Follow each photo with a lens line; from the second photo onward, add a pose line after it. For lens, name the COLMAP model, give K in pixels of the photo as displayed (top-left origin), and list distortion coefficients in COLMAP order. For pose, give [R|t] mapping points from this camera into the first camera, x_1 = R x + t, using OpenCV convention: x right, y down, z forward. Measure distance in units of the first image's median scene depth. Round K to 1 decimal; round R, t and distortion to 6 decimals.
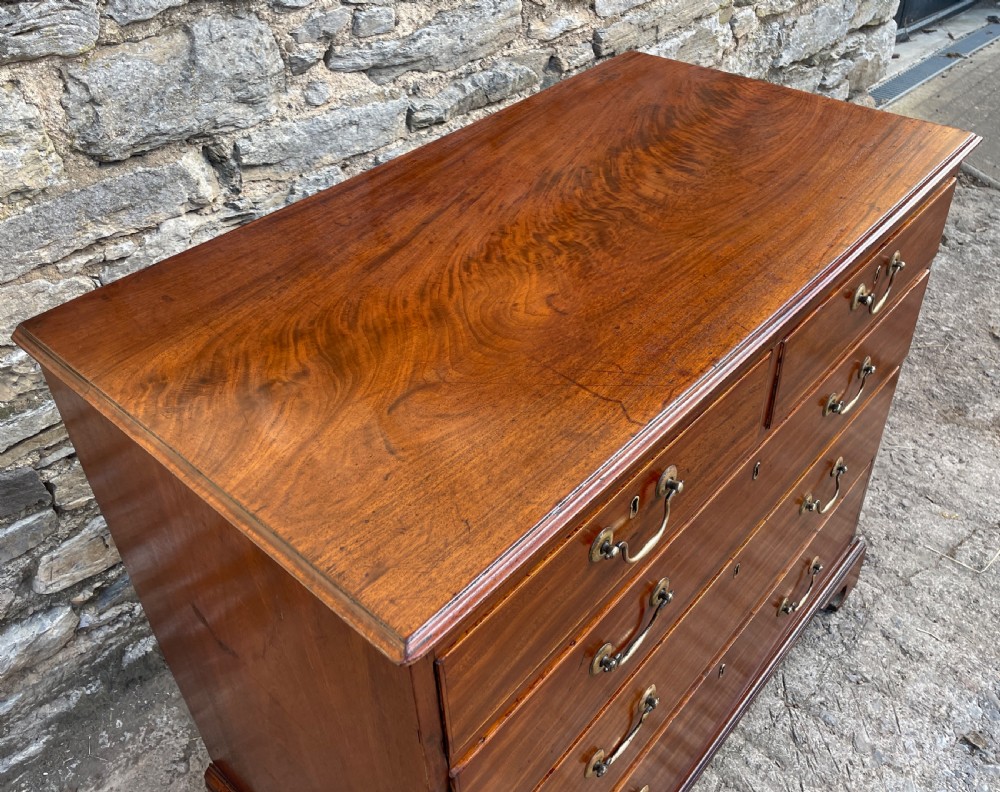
lens RADIAL K [[891.7, 0, 541.2], [0, 891.7, 339.9], [0, 0, 1]] dist [0.073537, -0.102950]
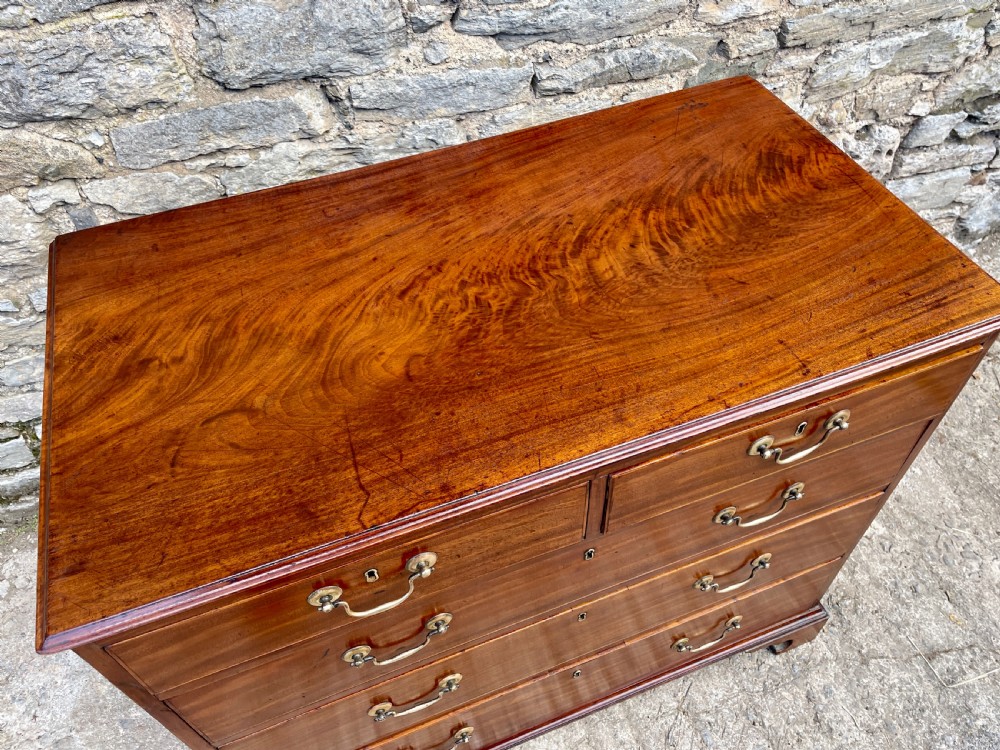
lens RADIAL K [[762.8, 0, 508.2], [0, 762.8, 373.3], [0, 0, 1]] dist [0.071026, -0.102257]
pose [[0.877912, 0.360086, -0.315609, 0.257262], [-0.275151, 0.918824, 0.282938, -0.203093], [0.391871, -0.161555, 0.905725, 0.128903]]
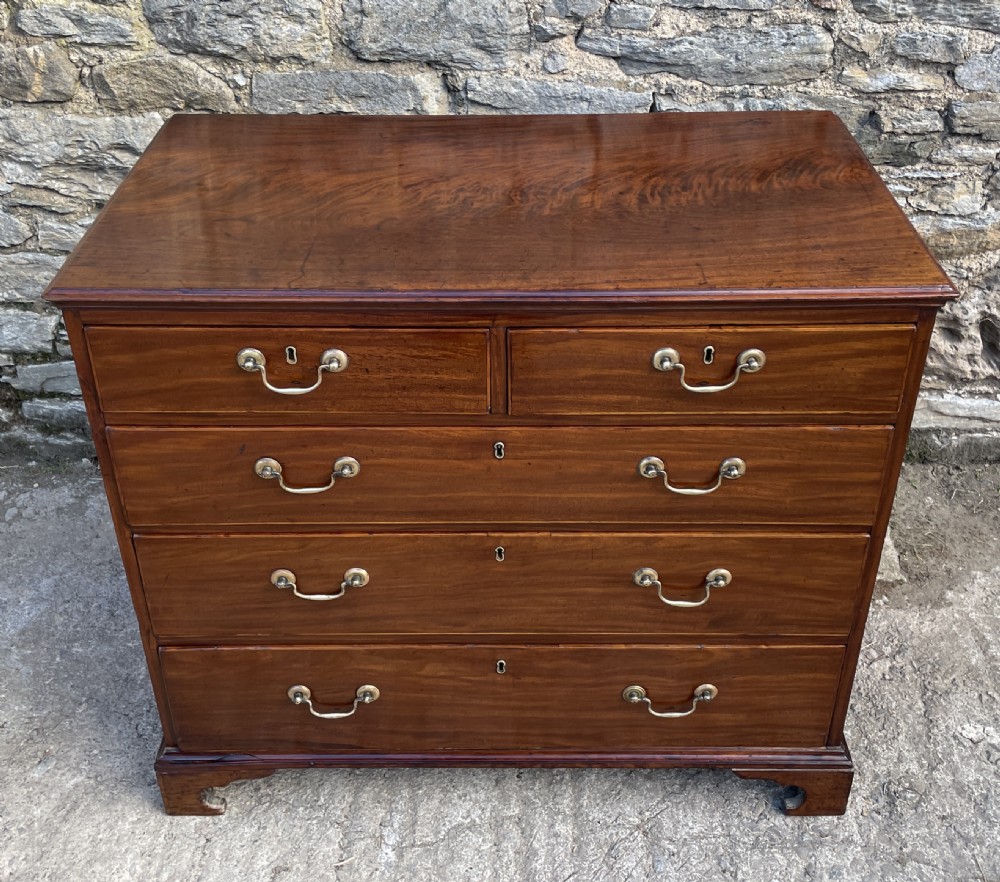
lens RADIAL K [[1160.9, 0, 500.0], [0, 1160.9, 361.1], [0, 0, 1]] dist [0.046928, 0.000000]
pose [[0.647127, 0.421485, -0.635277, 0.784616], [-0.455160, 0.882071, 0.121574, -0.088832], [0.611601, 0.210479, 0.762655, -0.077263]]
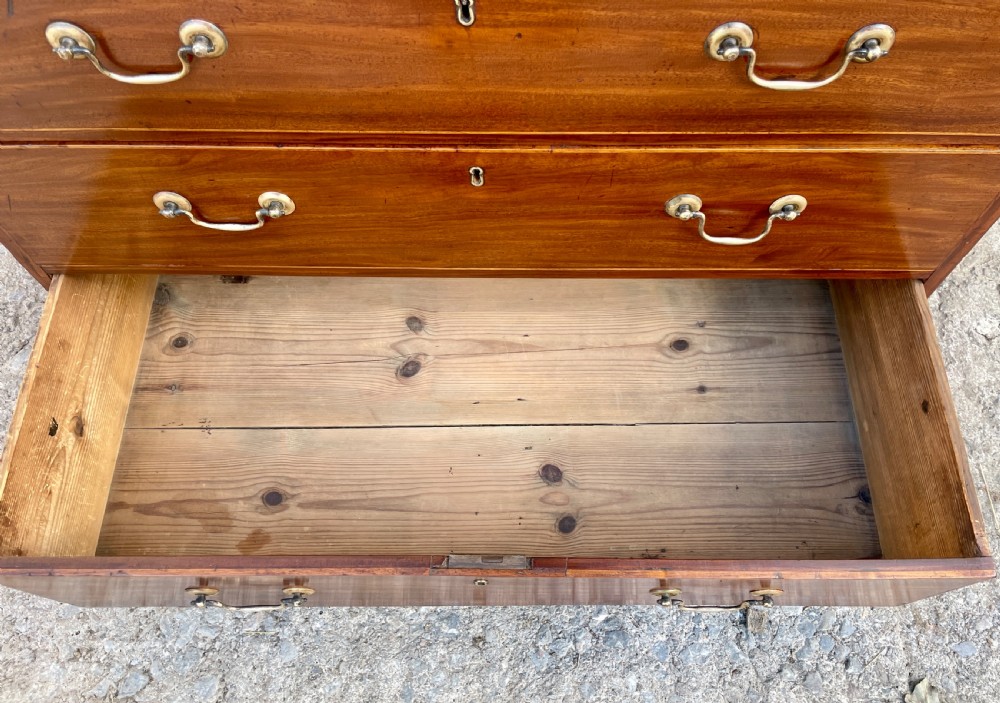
lens RADIAL K [[754.2, 0, 508.5], [0, 754.2, 363.2], [0, 0, 1]] dist [0.063327, -0.069700]
pose [[0.638049, 0.690154, -0.341439, 0.430961], [-0.456734, 0.696222, 0.553778, 0.008365], [0.619909, -0.197391, 0.759440, 0.410703]]
